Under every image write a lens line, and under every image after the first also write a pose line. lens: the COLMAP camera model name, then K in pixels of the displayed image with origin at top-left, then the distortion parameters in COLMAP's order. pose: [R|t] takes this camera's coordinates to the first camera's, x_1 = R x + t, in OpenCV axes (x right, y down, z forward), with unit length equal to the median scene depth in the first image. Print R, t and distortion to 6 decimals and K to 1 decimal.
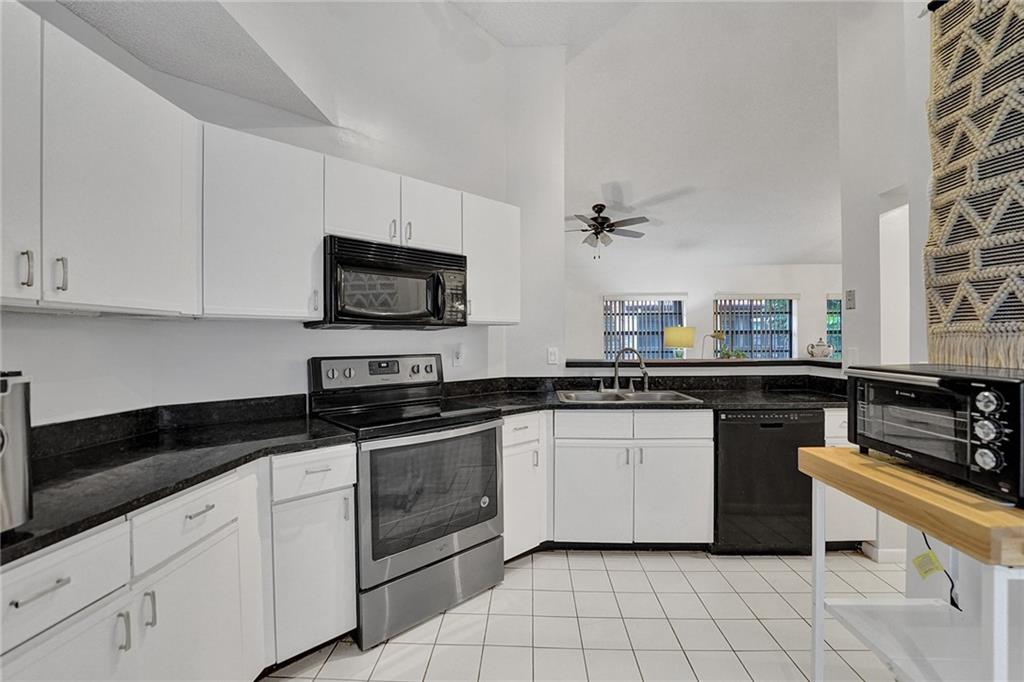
lens RADIAL K [[432.5, 0, 498.6], [0, 432.5, 337.5], [0, 0, 1]] dist [-0.026117, 0.002552]
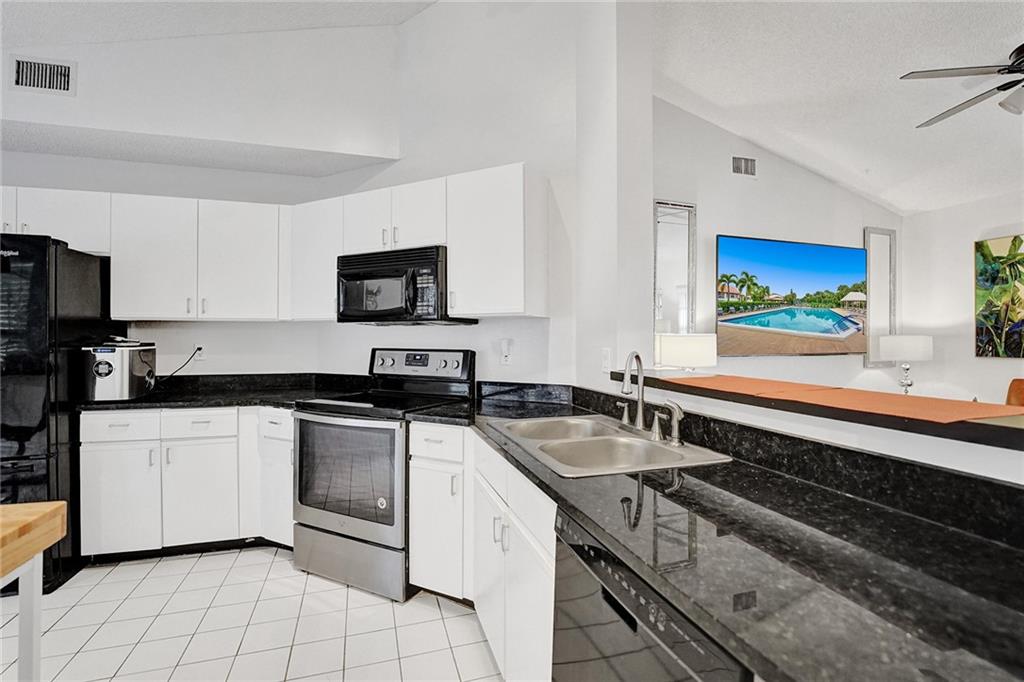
lens RADIAL K [[441.5, 0, 527.8], [0, 441.5, 335.0], [0, 0, 1]] dist [0.026567, 0.000392]
pose [[0.393614, 0.002760, -0.919272, 0.868935], [0.003928, 0.999981, 0.004684, 0.001095], [0.919267, -0.005454, 0.393596, 0.778433]]
